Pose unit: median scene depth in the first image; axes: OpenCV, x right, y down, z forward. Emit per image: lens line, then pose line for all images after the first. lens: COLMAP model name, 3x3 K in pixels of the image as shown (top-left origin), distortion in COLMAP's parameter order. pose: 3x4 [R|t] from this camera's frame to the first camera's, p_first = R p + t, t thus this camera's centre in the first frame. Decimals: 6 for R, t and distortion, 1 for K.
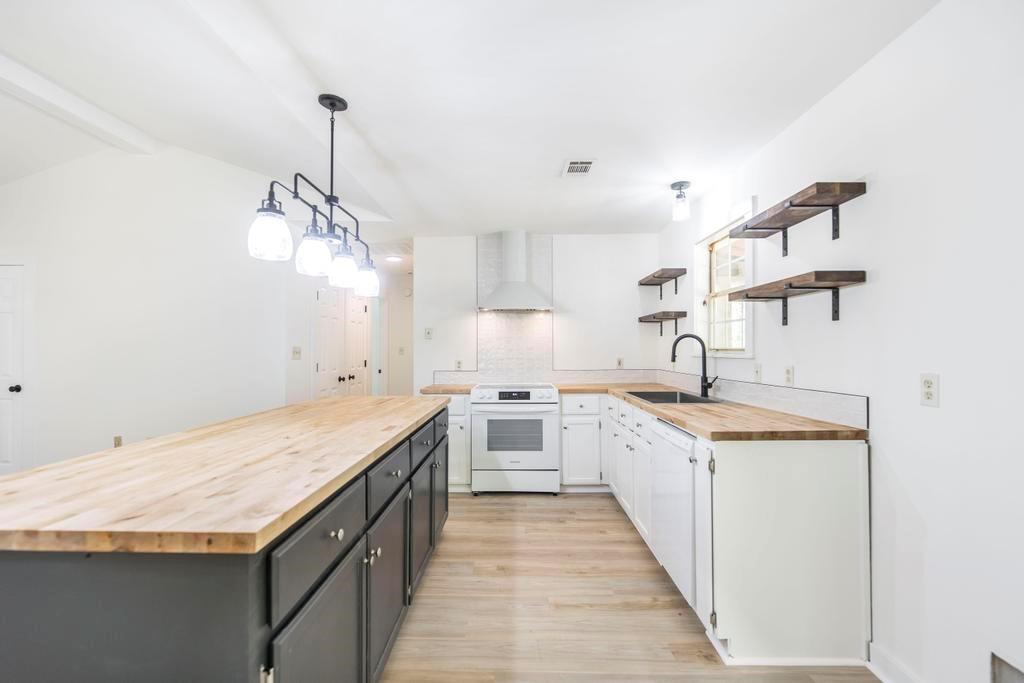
lens RADIAL K [[449.7, 0, 509.0], [0, 449.7, 343.4], [0, 0, 1]] dist [0.000570, 0.000020]
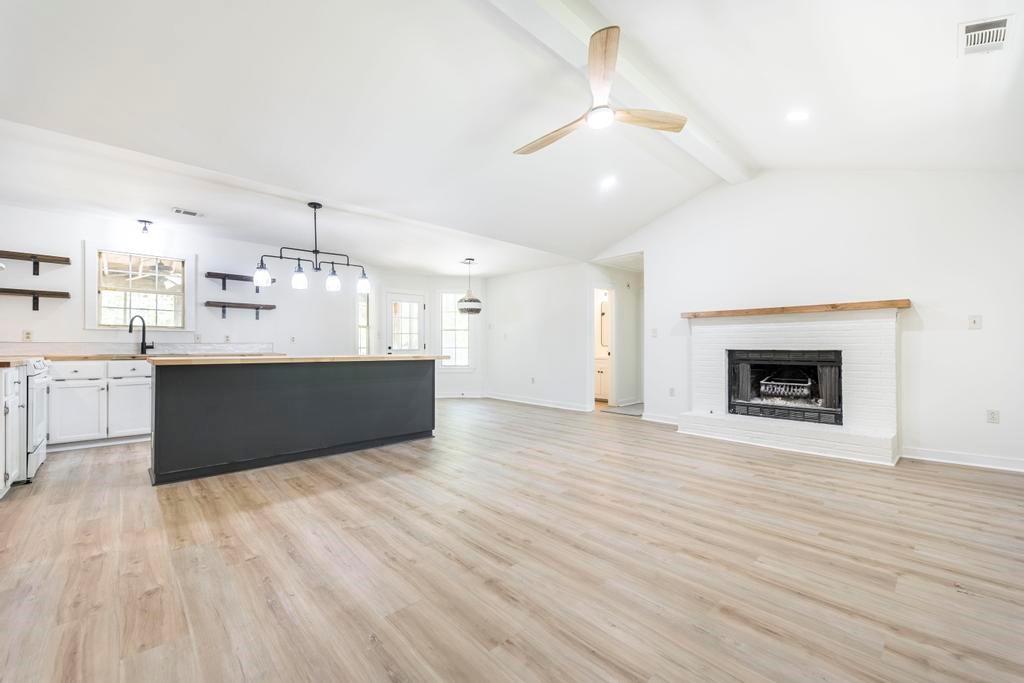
lens RADIAL K [[420.9, 0, 509.1], [0, 420.9, 344.9], [0, 0, 1]] dist [0.001592, 0.000073]
pose [[-0.696592, 0.007265, 0.717430, -1.605207], [-0.009326, 0.999773, -0.019180, 0.100818], [-0.717407, -0.020051, -0.696366, 1.121467]]
